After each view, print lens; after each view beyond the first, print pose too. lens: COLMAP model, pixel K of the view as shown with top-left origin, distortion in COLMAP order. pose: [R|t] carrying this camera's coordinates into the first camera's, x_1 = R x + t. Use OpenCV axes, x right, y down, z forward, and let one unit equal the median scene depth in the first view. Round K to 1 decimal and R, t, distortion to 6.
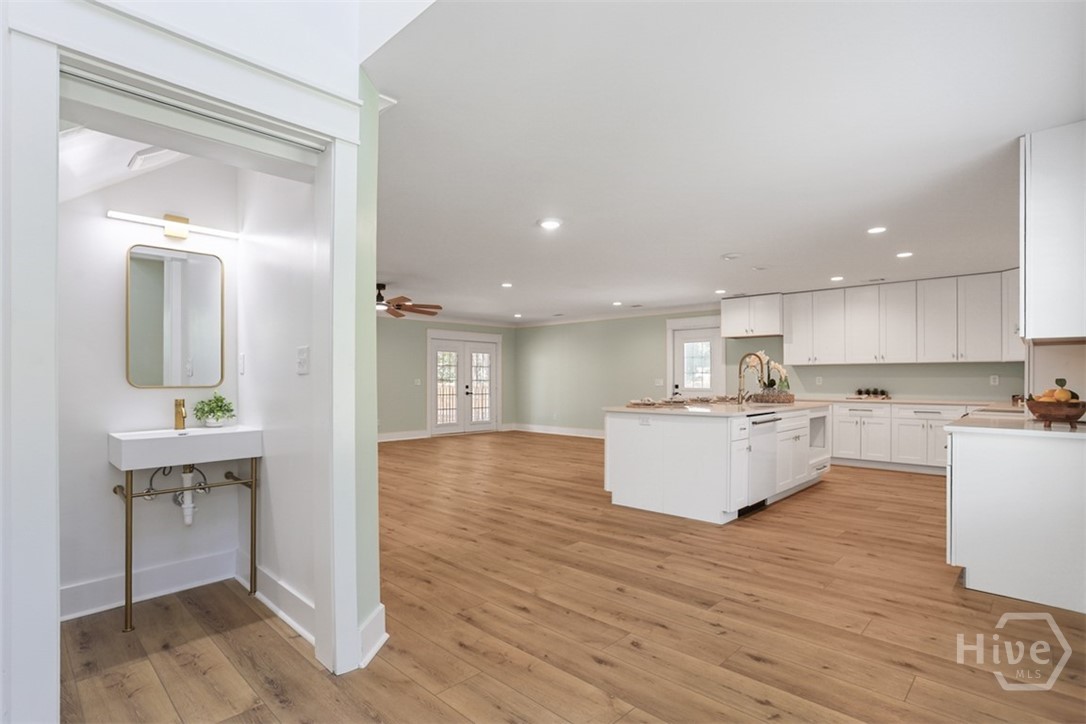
lens RADIAL K [[562.3, 0, 598.9], [0, 562.3, 382.1], [0, 0, 1]] dist [-0.031842, 0.007349]
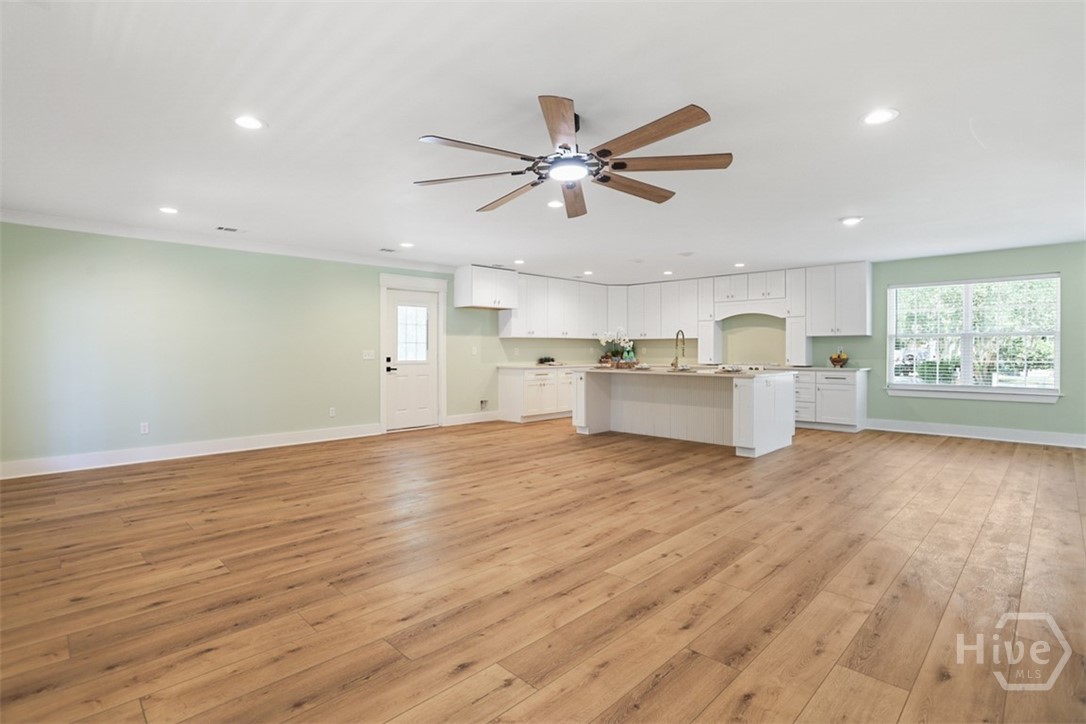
lens RADIAL K [[562.3, 0, 504.6], [0, 562.3, 359.8], [0, 0, 1]] dist [-0.031842, 0.007349]
pose [[0.108021, -0.018064, 0.993984, -0.823933], [0.003223, 0.999836, 0.017820, -0.006902], [-0.994143, 0.001278, 0.108061, 1.001408]]
